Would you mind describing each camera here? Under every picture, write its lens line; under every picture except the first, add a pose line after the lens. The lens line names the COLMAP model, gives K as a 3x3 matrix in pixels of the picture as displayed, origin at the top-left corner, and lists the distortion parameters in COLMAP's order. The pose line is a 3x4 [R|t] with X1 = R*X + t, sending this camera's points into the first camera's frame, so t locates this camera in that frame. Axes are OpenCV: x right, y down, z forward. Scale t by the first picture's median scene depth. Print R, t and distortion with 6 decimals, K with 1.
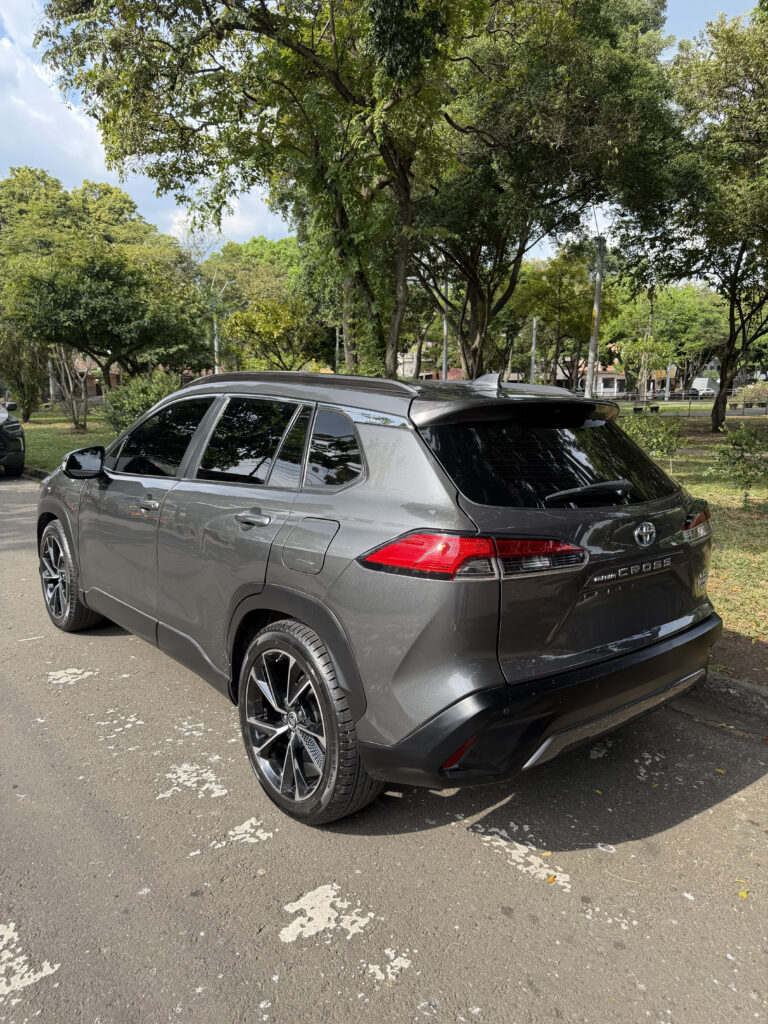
lens RADIAL K [[728.4, 0, 384.6], [0, 728.4, 517.3], [0, 0, 1]] dist [0.007488, -0.023069]
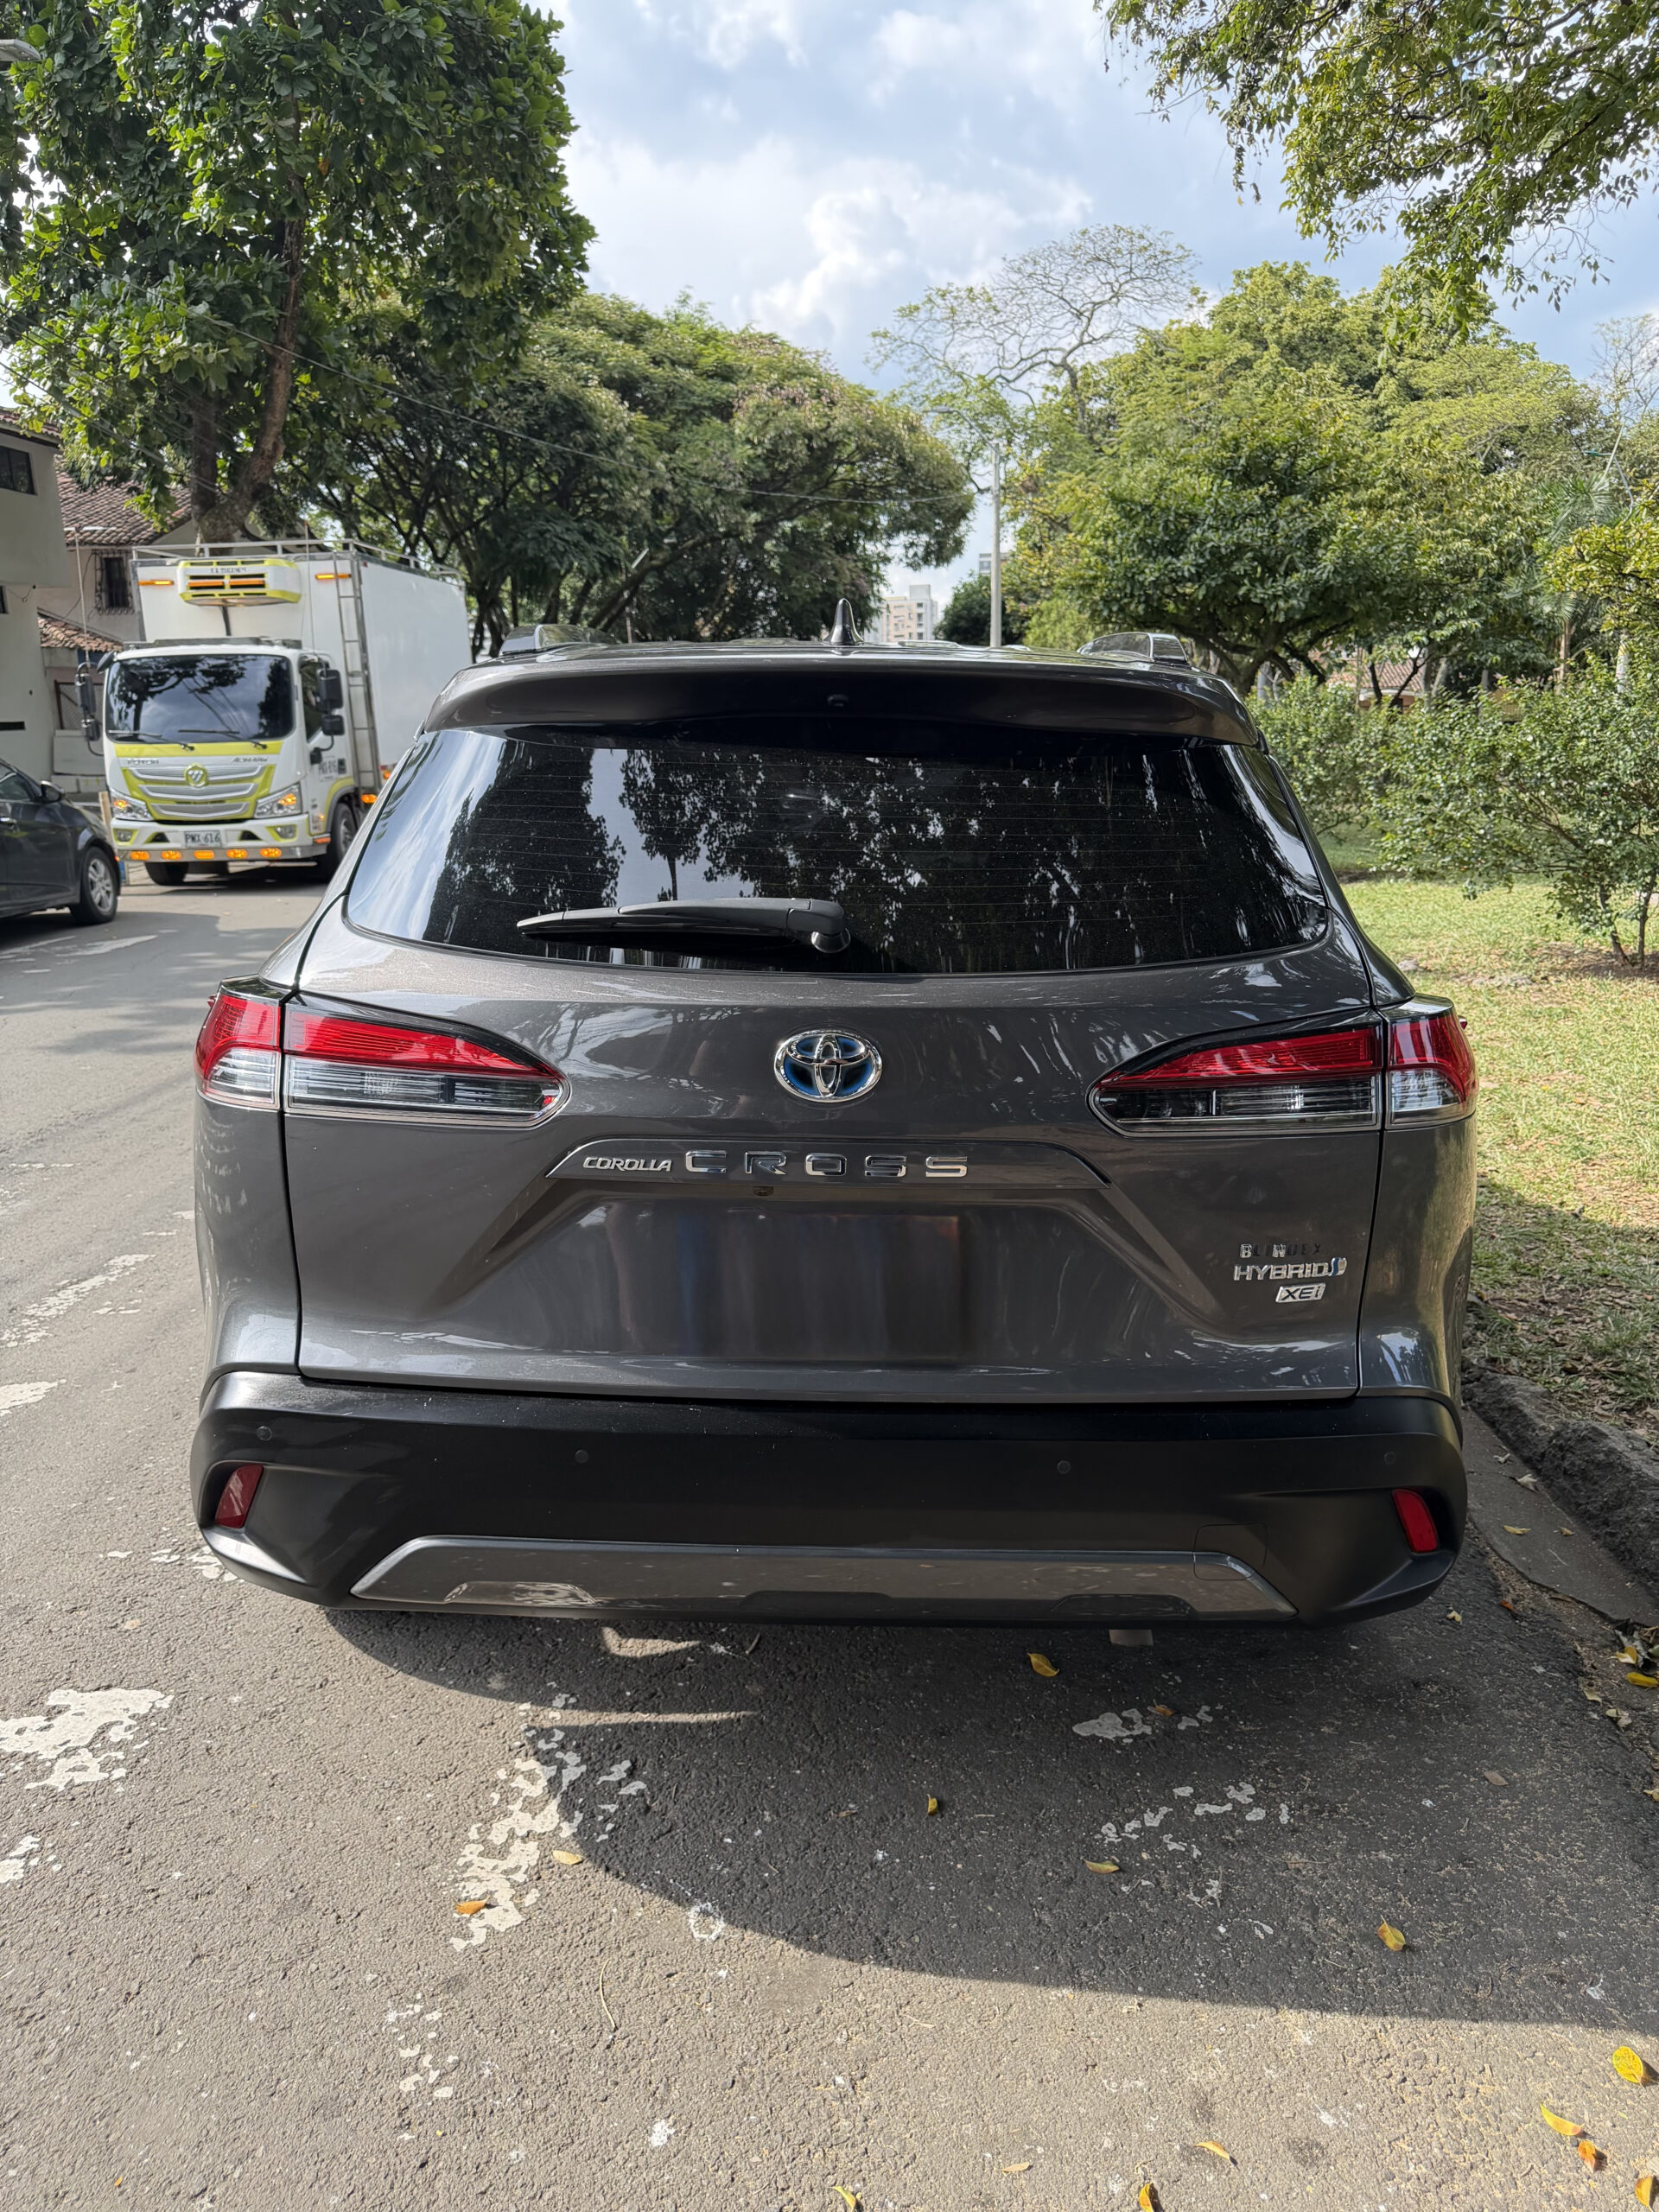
lens RADIAL K [[1573.5, 0, 829.4], [0, 1573.5, 1096.6], [0, 0, 1]] dist [0.007488, -0.023069]
pose [[0.748350, 0.134697, -0.649484, 0.118289], [-0.099969, 0.990883, 0.090313, -0.004007], [0.655728, -0.002658, 0.754993, 0.066954]]
